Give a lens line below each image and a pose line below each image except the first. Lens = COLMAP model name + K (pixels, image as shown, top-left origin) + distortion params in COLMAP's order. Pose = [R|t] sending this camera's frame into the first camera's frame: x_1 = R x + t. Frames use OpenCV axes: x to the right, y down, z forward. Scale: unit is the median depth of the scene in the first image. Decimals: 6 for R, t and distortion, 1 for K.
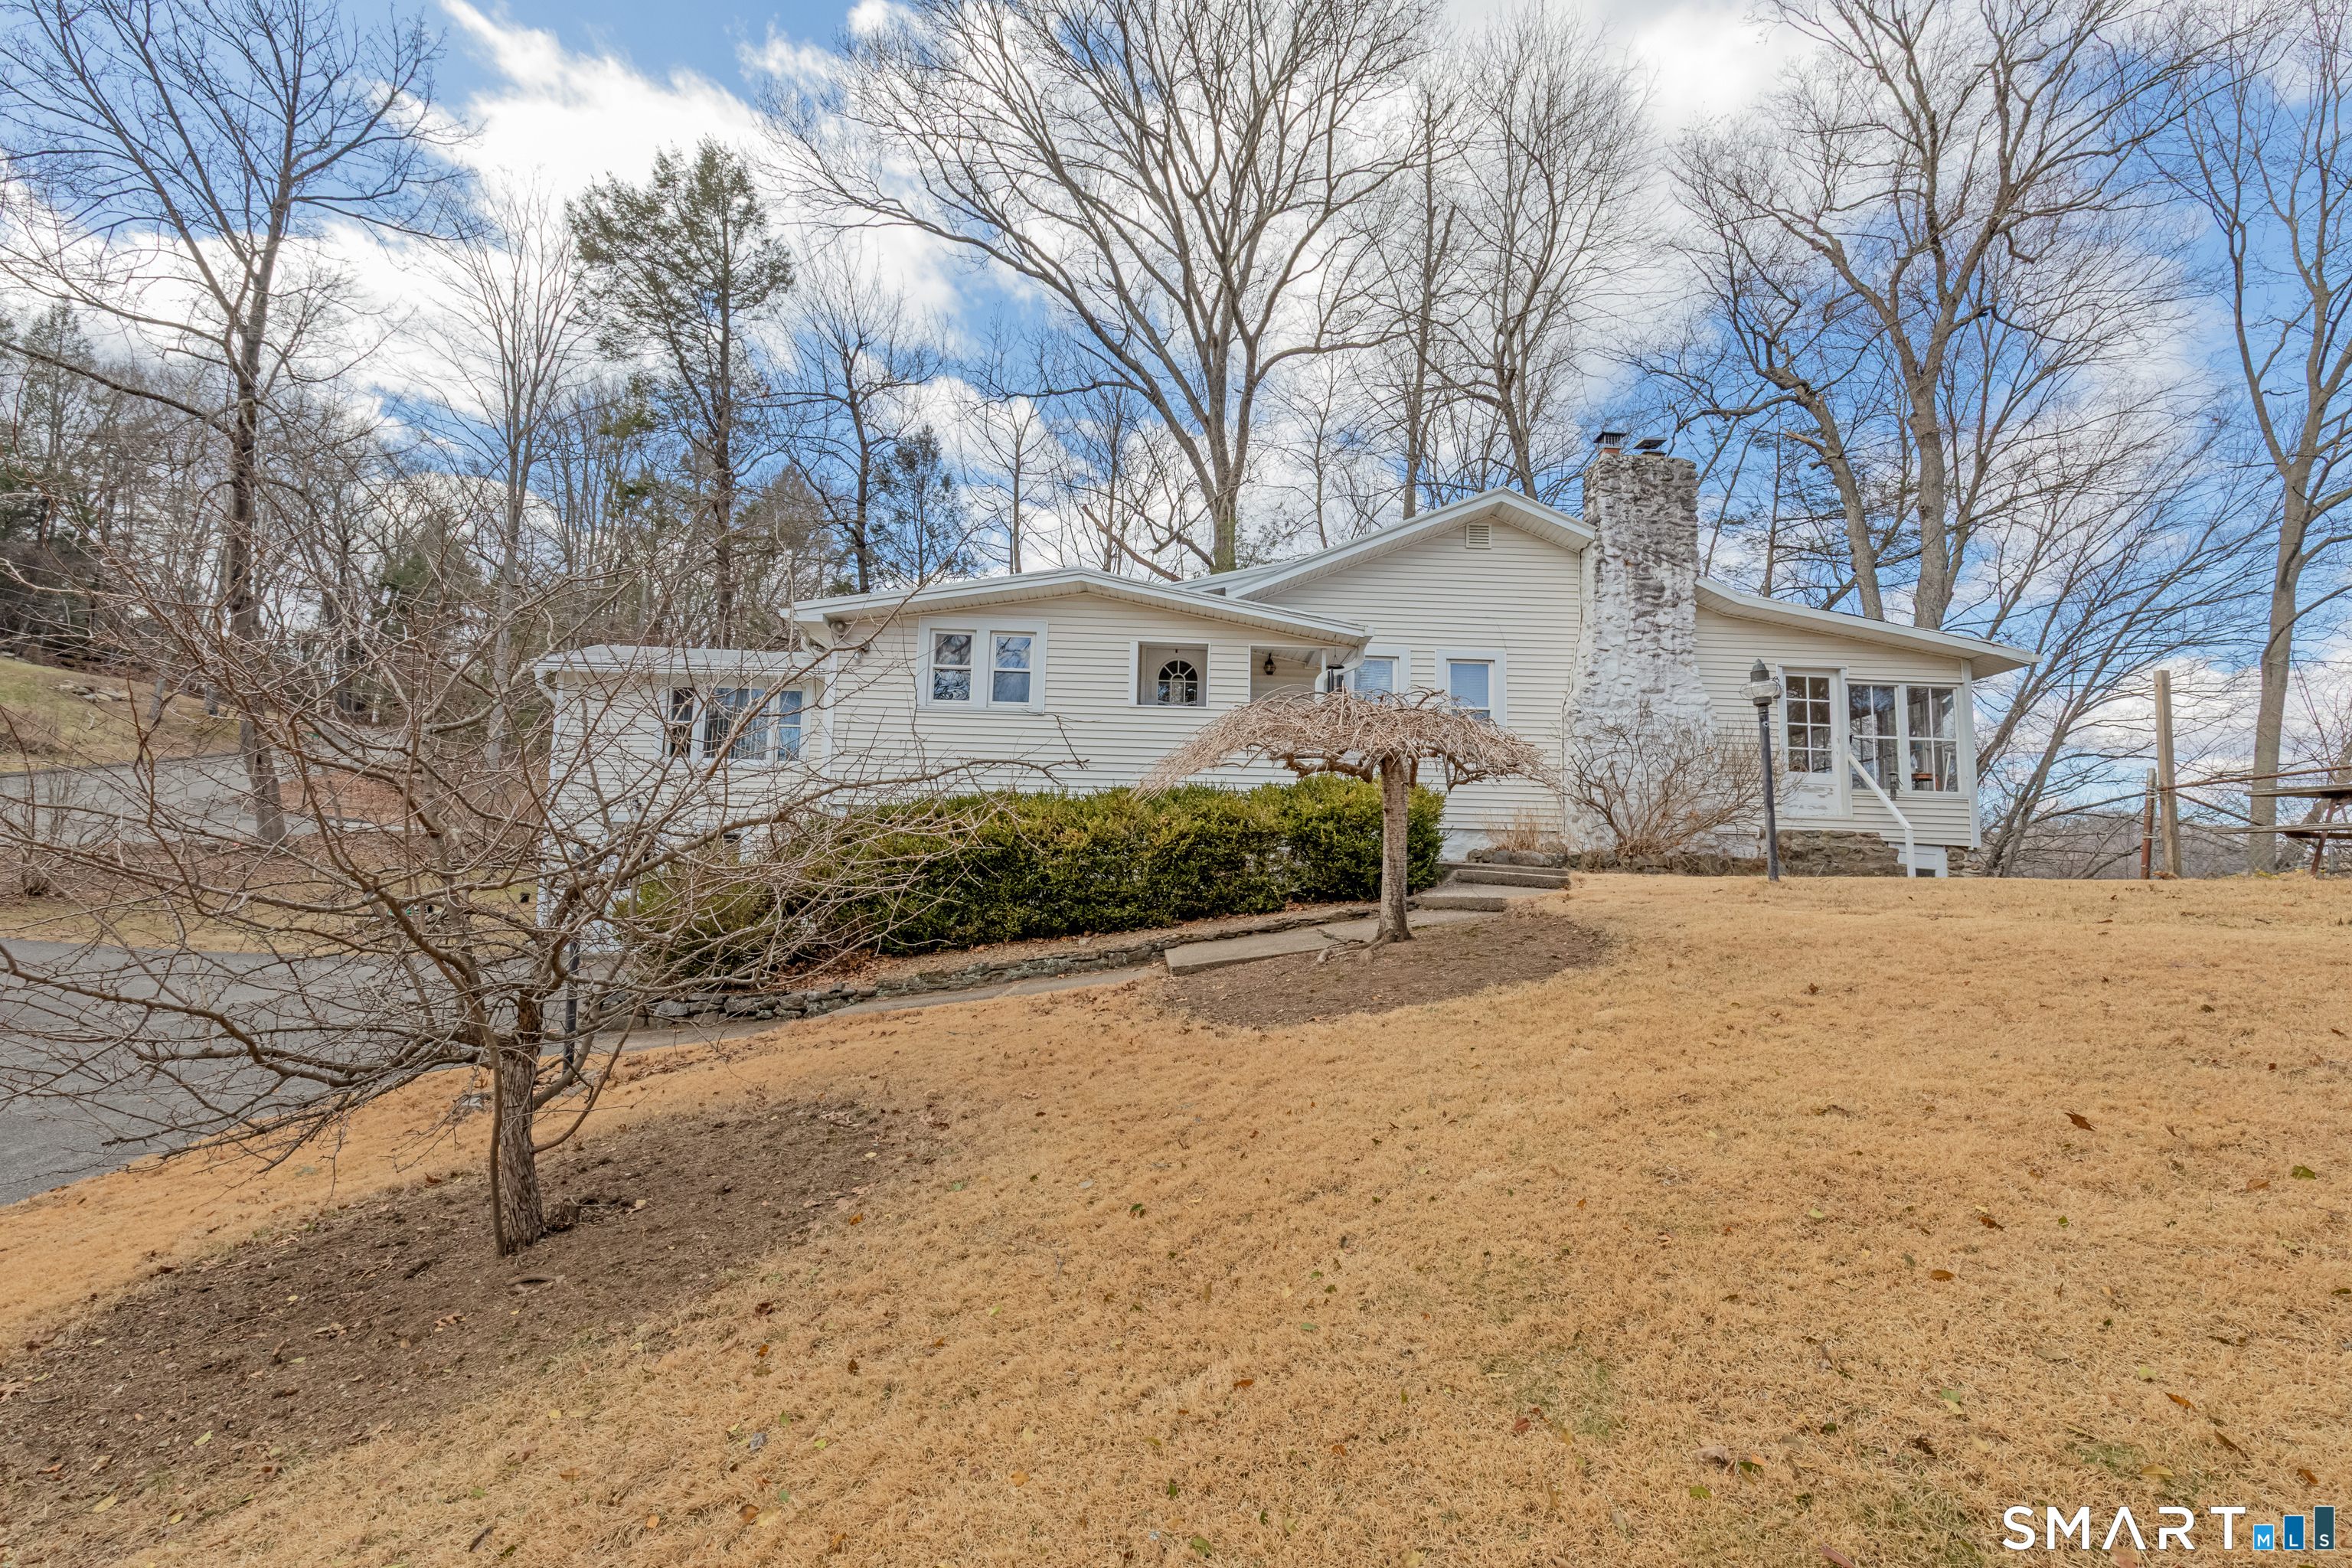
lens RADIAL K [[1121.2, 0, 1160.4], [0, 1121.2, 731.4], [0, 0, 1]] dist [0.001539, 0.000072]
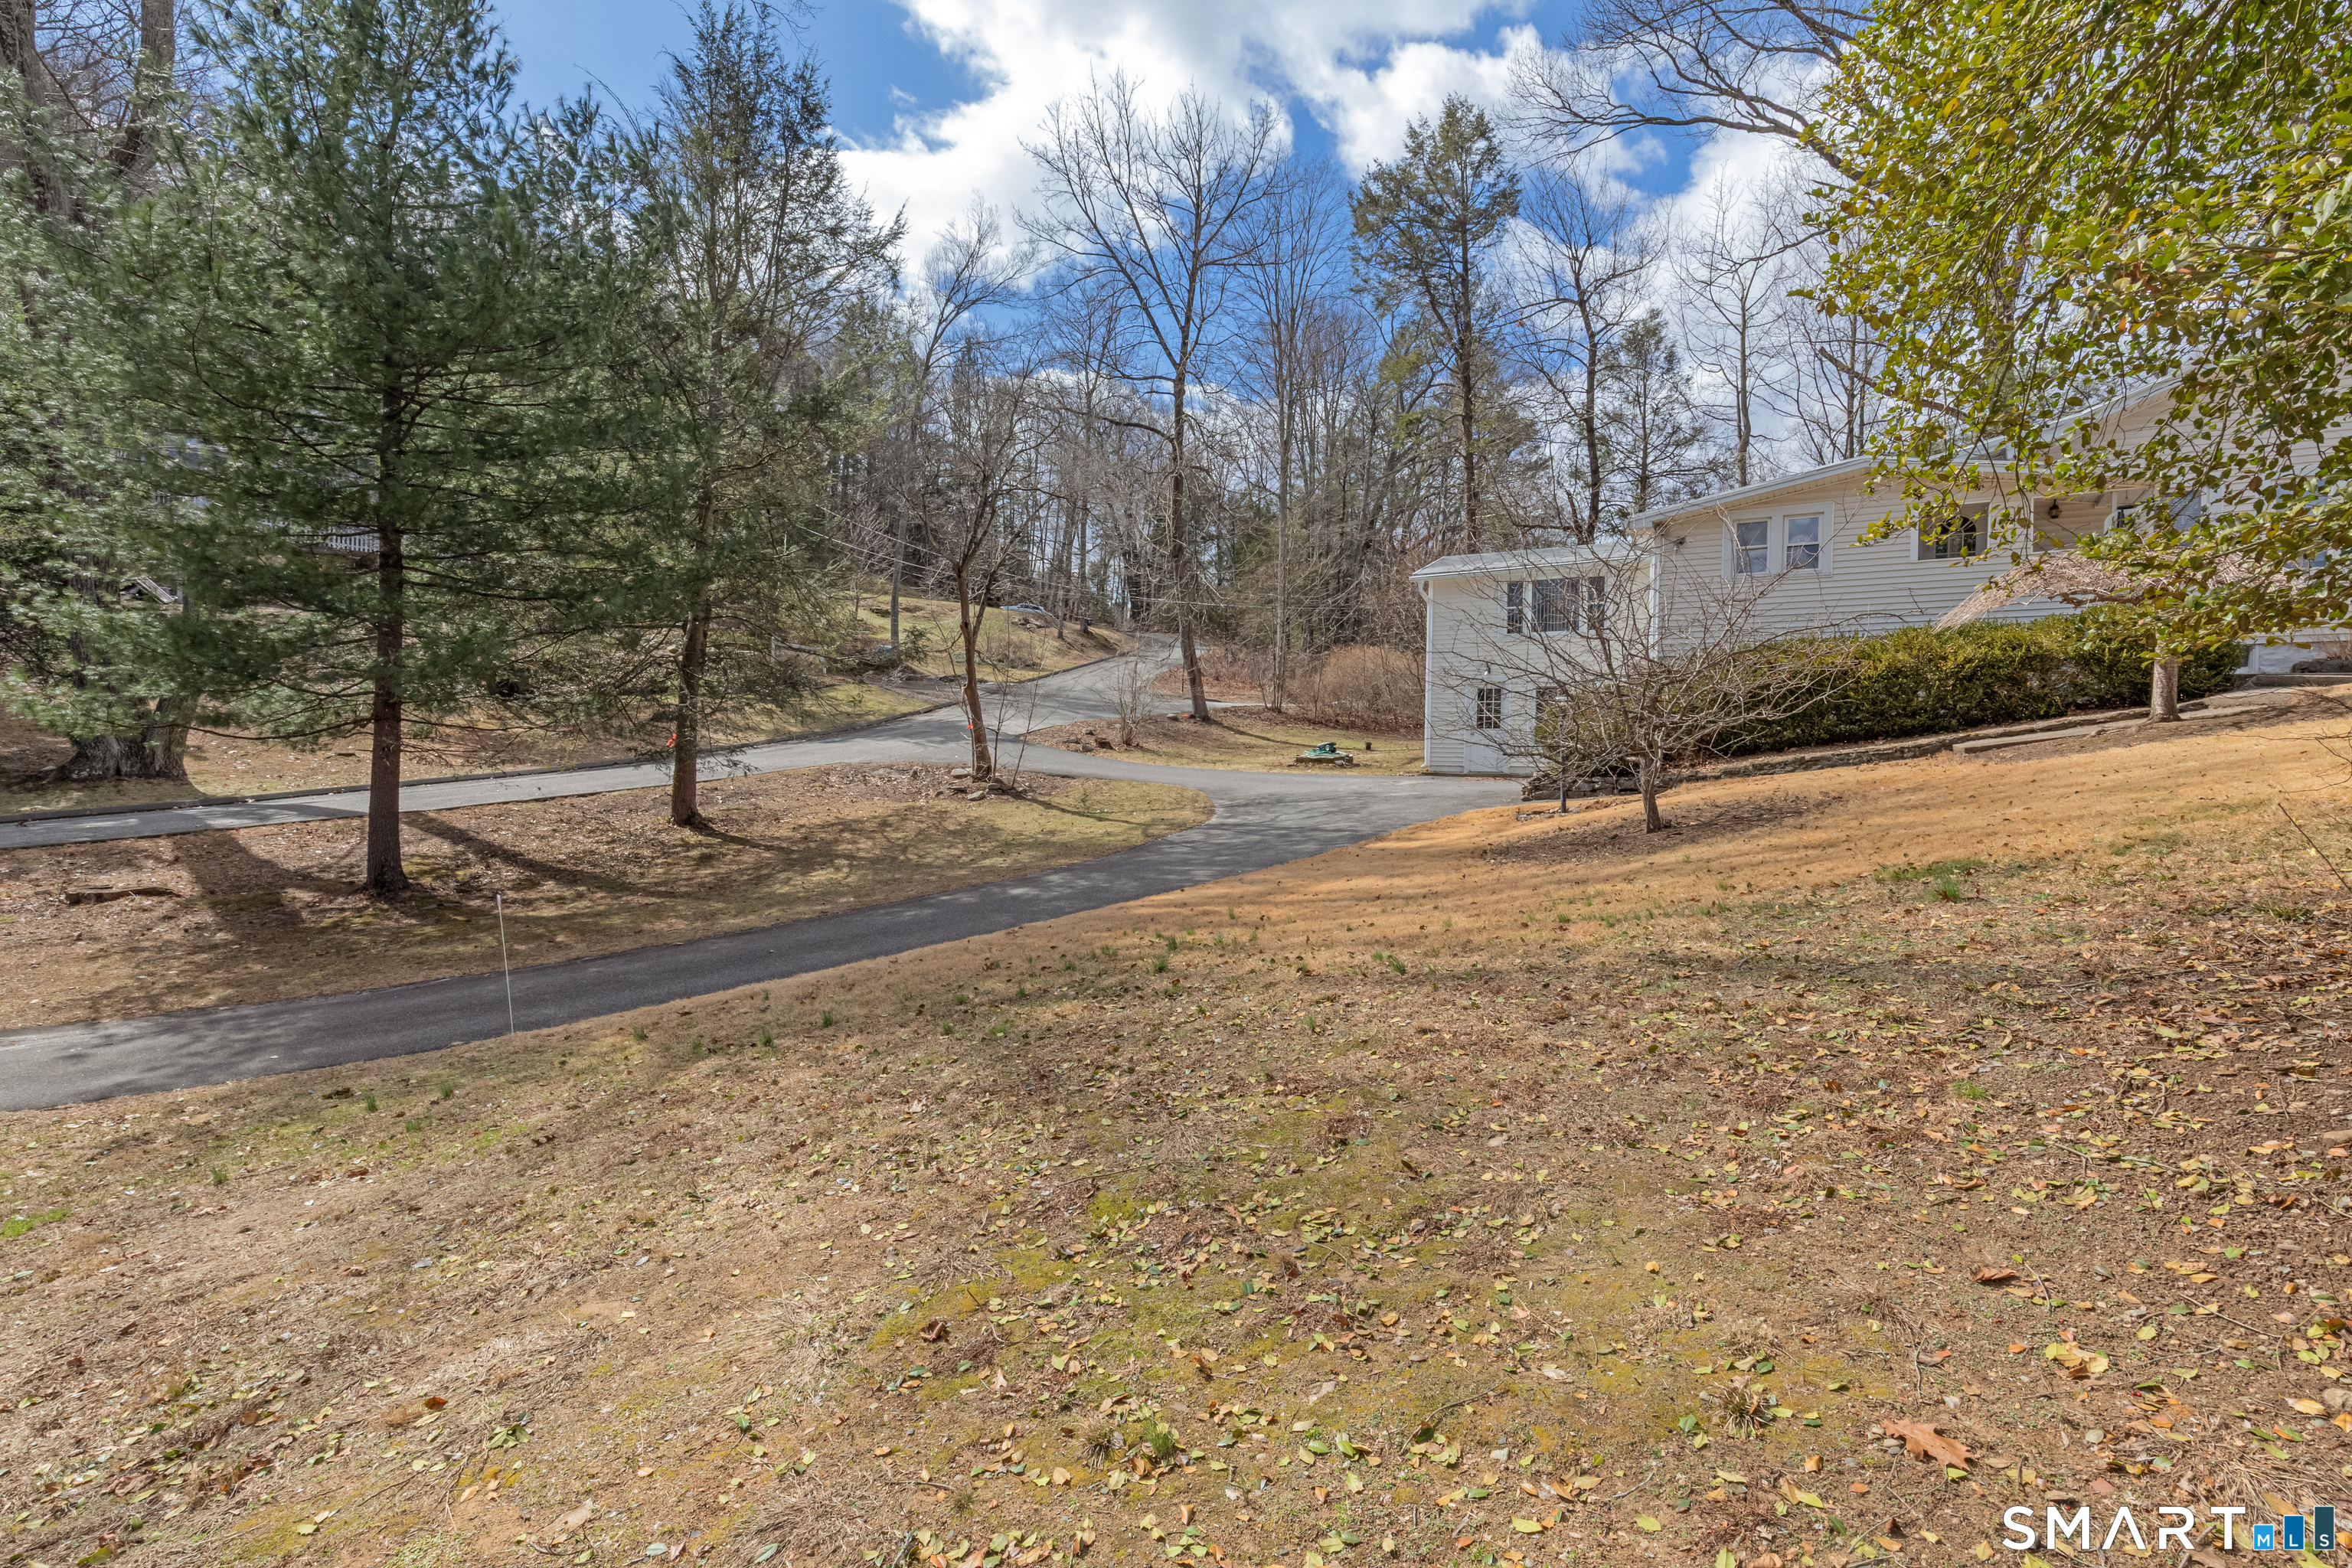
lens RADIAL K [[1147.8, 0, 1176.0], [0, 1147.8, 784.0], [0, 0, 1]] dist [0.002165, -0.000051]
pose [[0.846894, -0.010895, -0.531651, -0.040216], [0.093388, 0.987299, 0.128530, -0.018126], [0.523498, -0.158501, 0.837155, -0.486556]]
